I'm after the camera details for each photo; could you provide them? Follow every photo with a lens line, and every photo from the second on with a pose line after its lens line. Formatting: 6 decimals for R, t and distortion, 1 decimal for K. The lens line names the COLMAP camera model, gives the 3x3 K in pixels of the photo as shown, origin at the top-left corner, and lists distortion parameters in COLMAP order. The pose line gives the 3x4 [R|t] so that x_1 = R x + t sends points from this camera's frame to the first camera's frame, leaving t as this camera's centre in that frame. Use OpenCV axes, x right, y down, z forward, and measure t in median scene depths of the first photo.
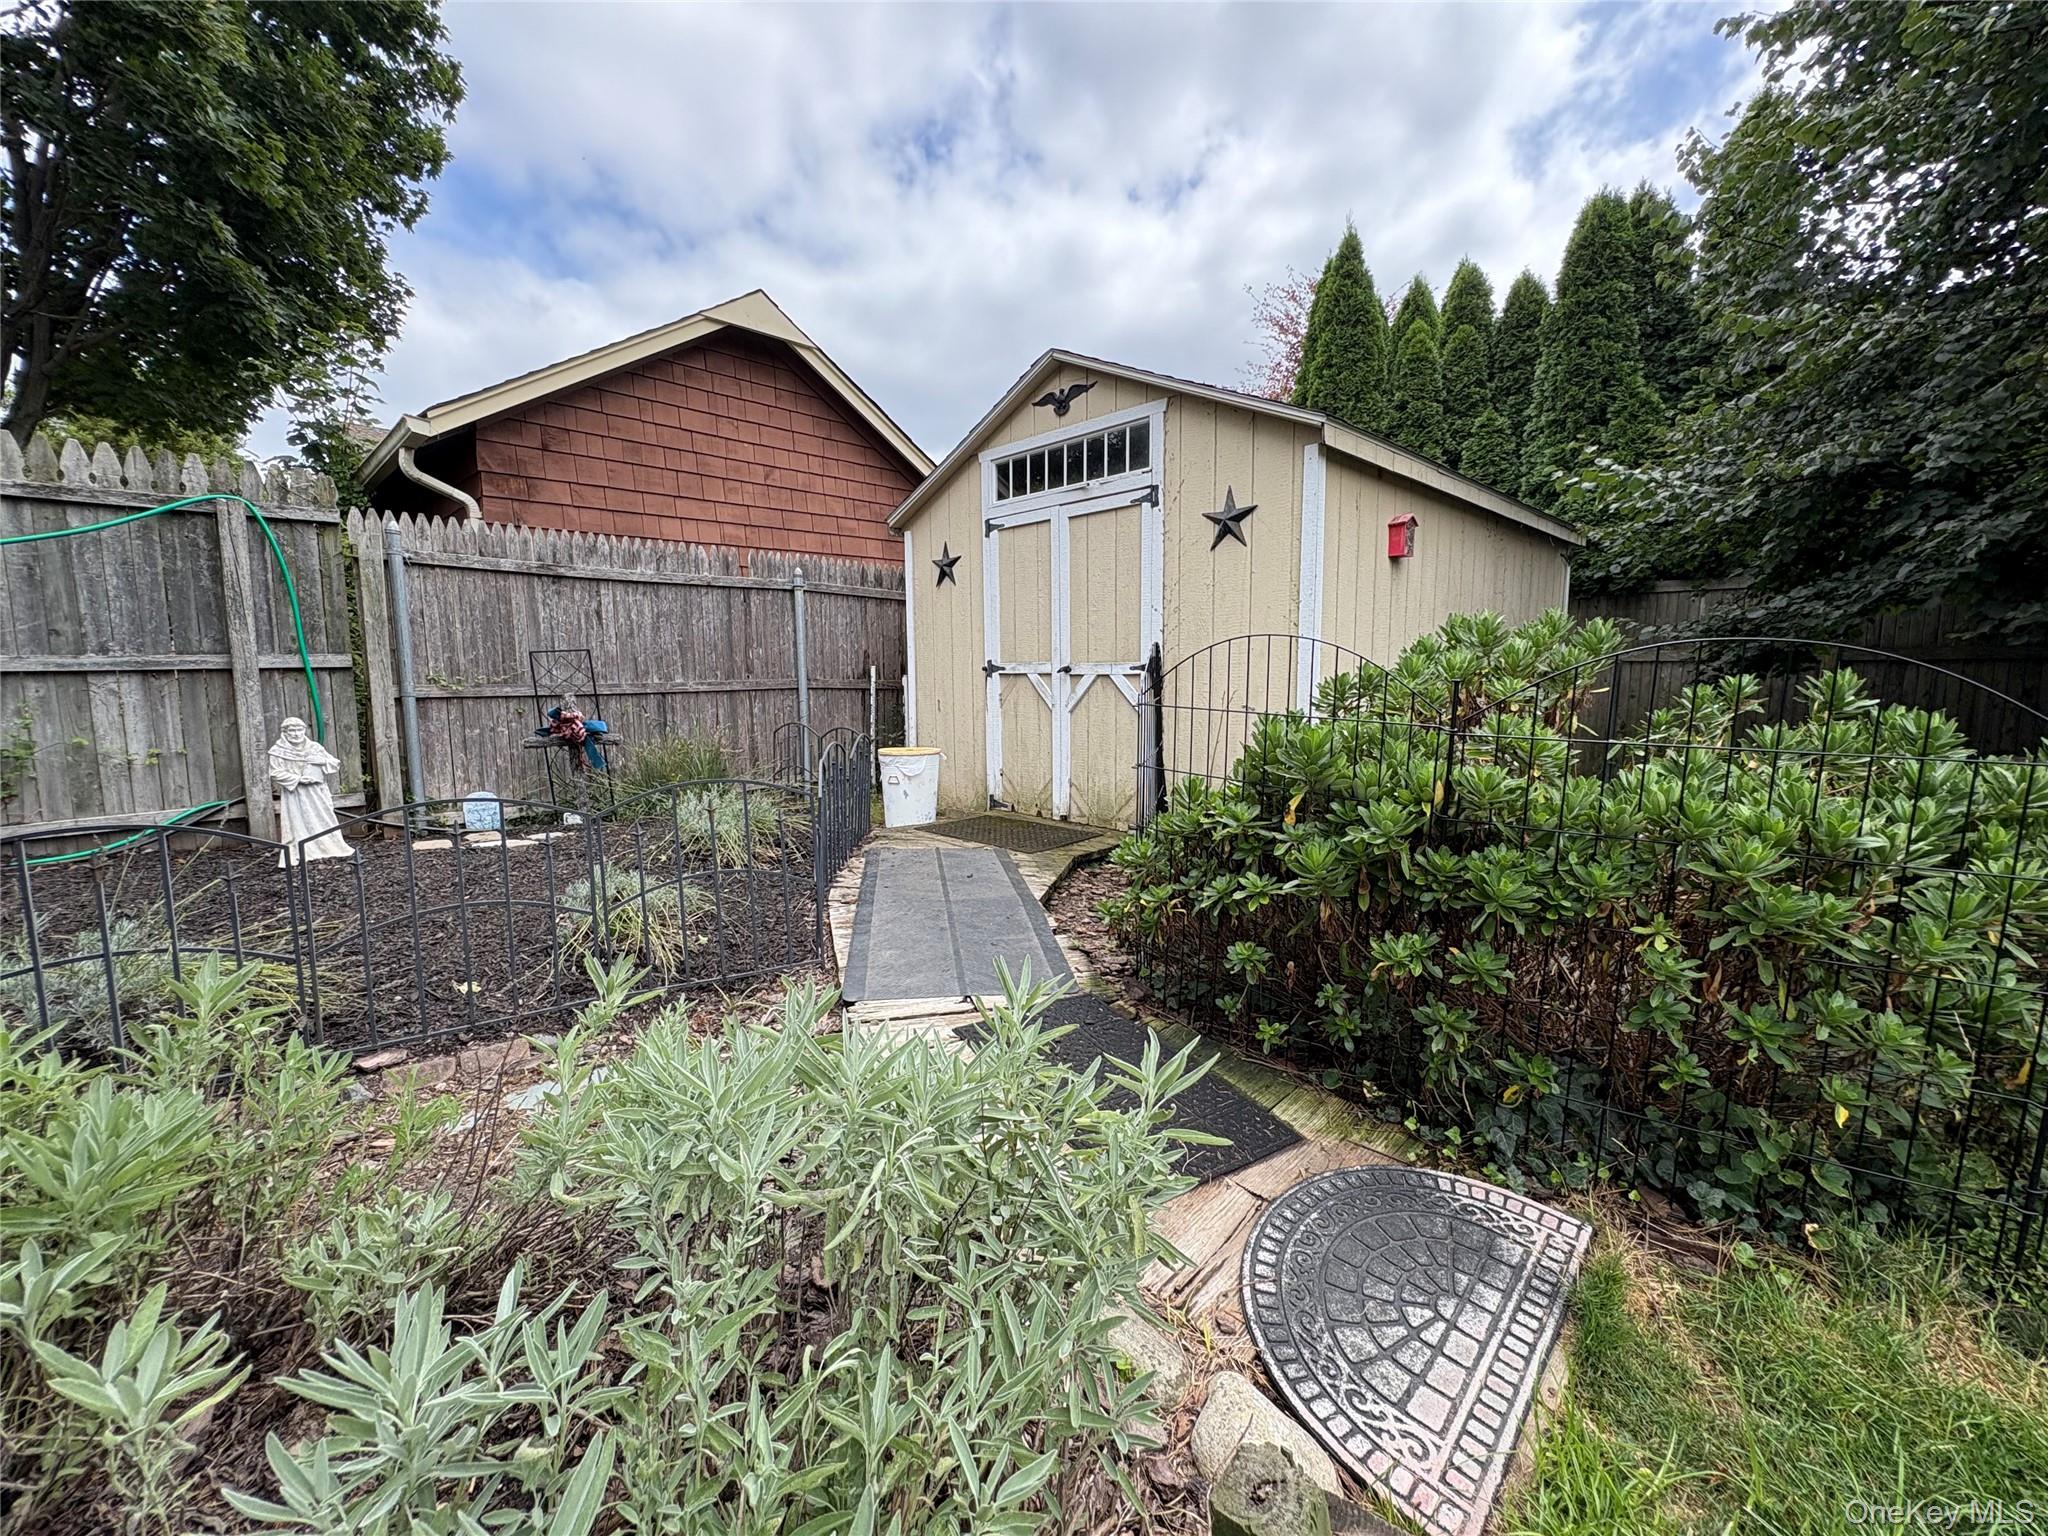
lens RADIAL K [[814.4, 0, 1029.1], [0, 814.4, 766.8], [0, 0, 1]] dist [-0.000890, 0.000514]
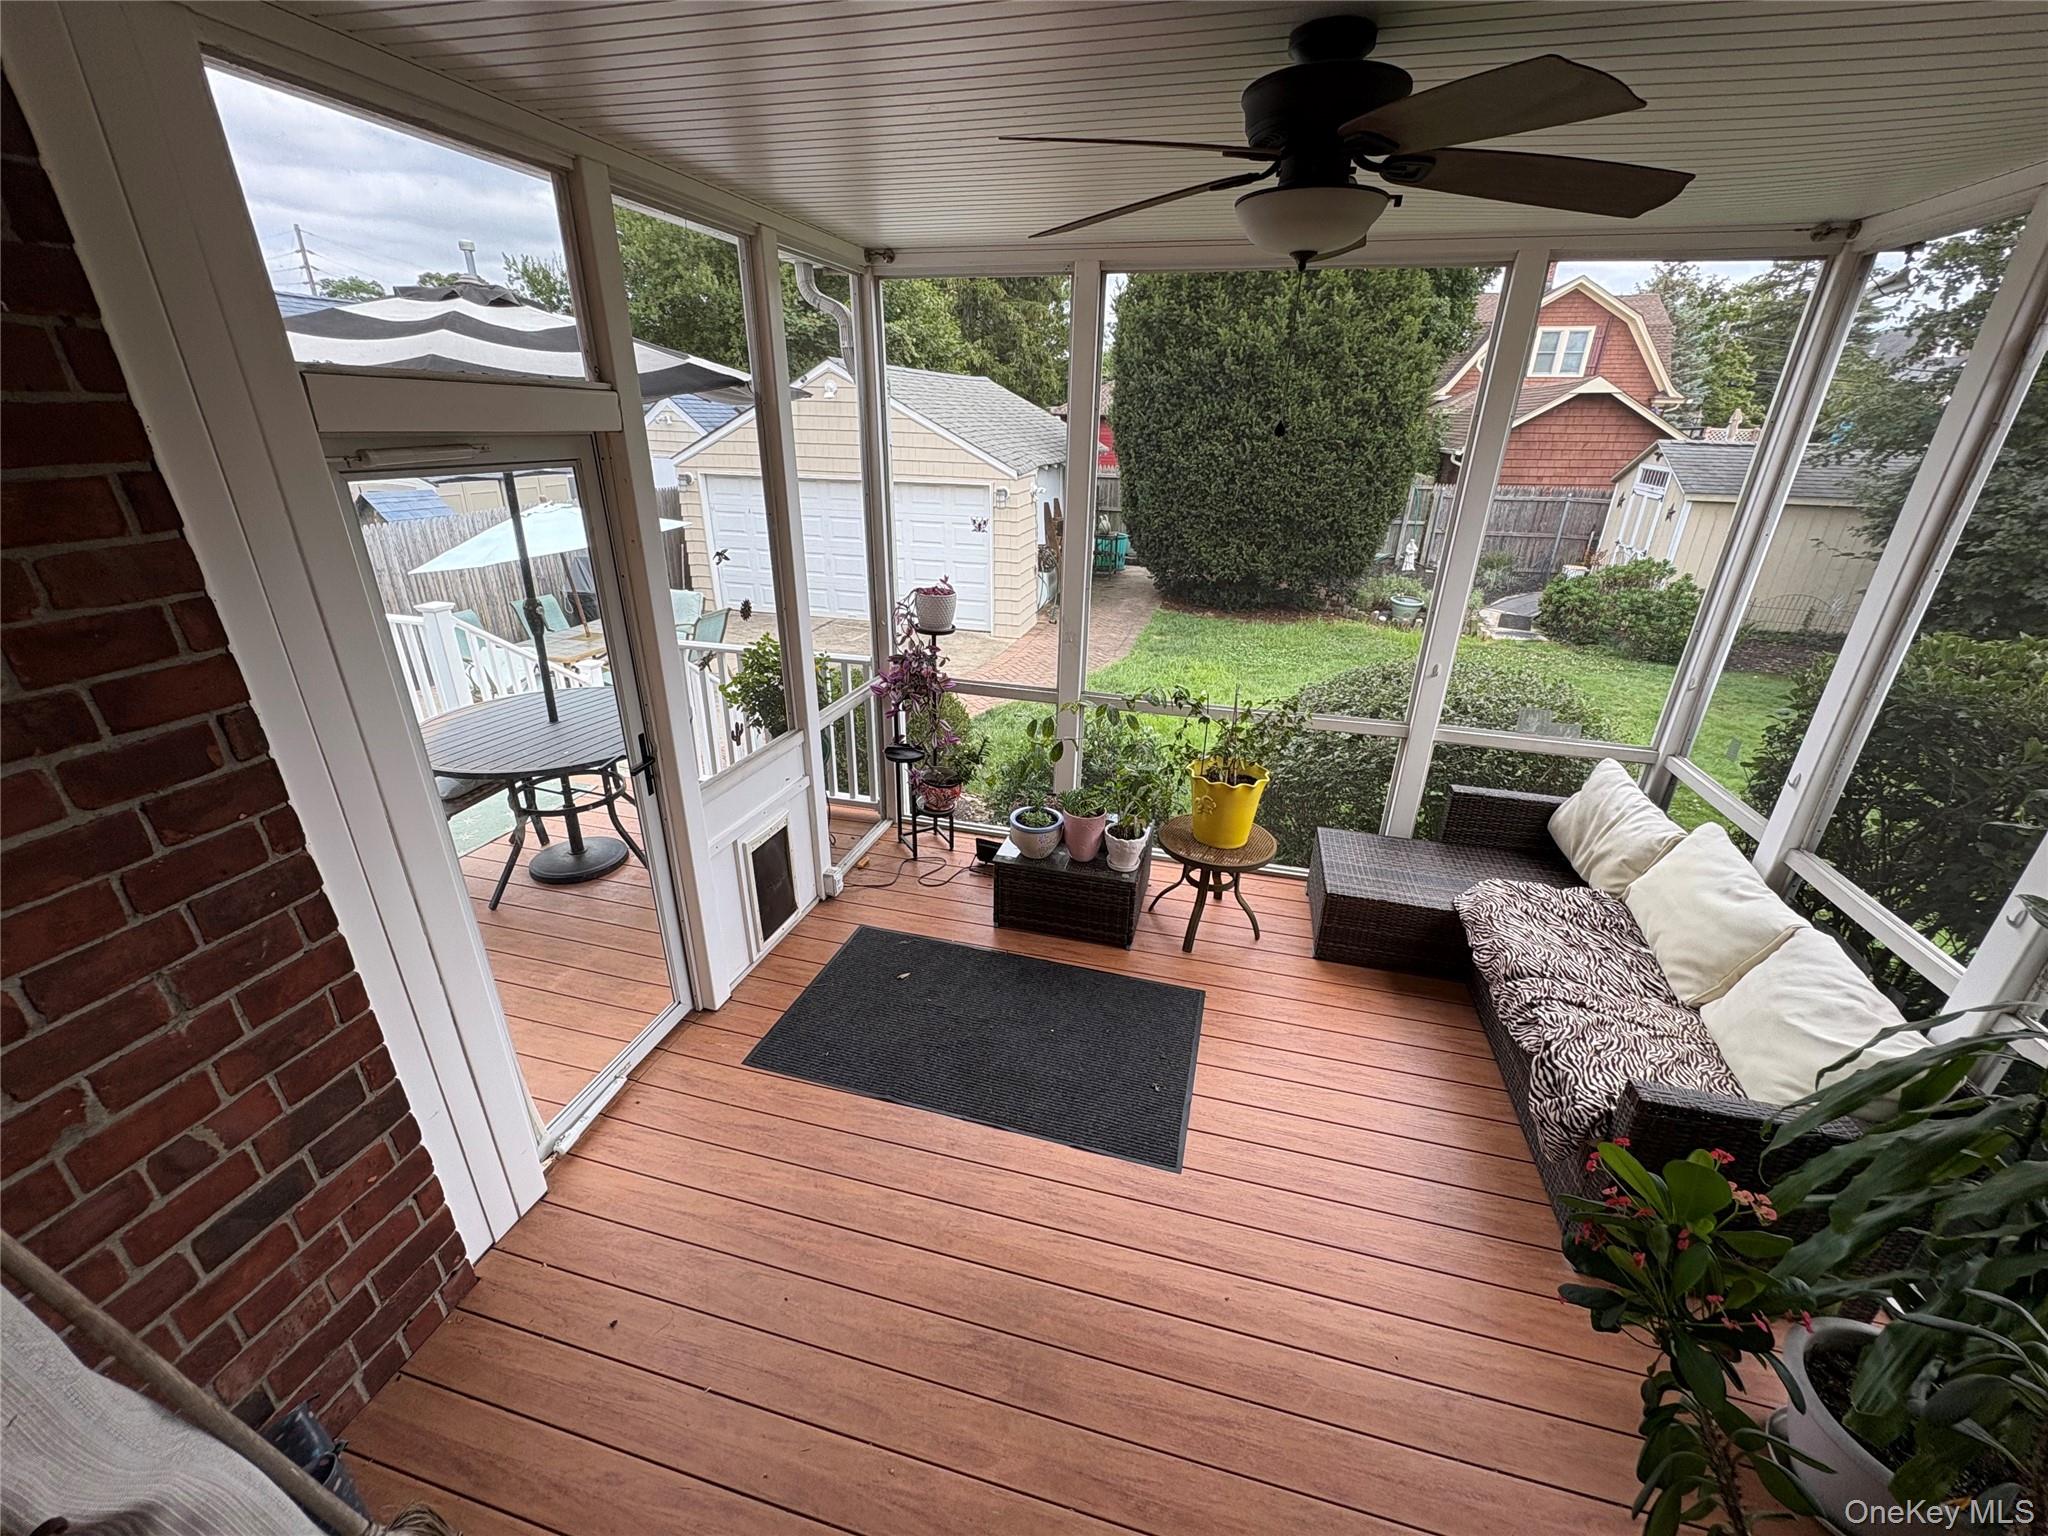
lens RADIAL K [[814.4, 0, 1029.1], [0, 814.4, 766.8], [0, 0, 1]] dist [-0.000890, 0.000514]
pose [[0.485159, 0.361600, -0.796157, 1.284072], [-0.122611, 0.929628, 0.347504, -0.110934], [0.865787, -0.070977, 0.495354, -1.910873]]
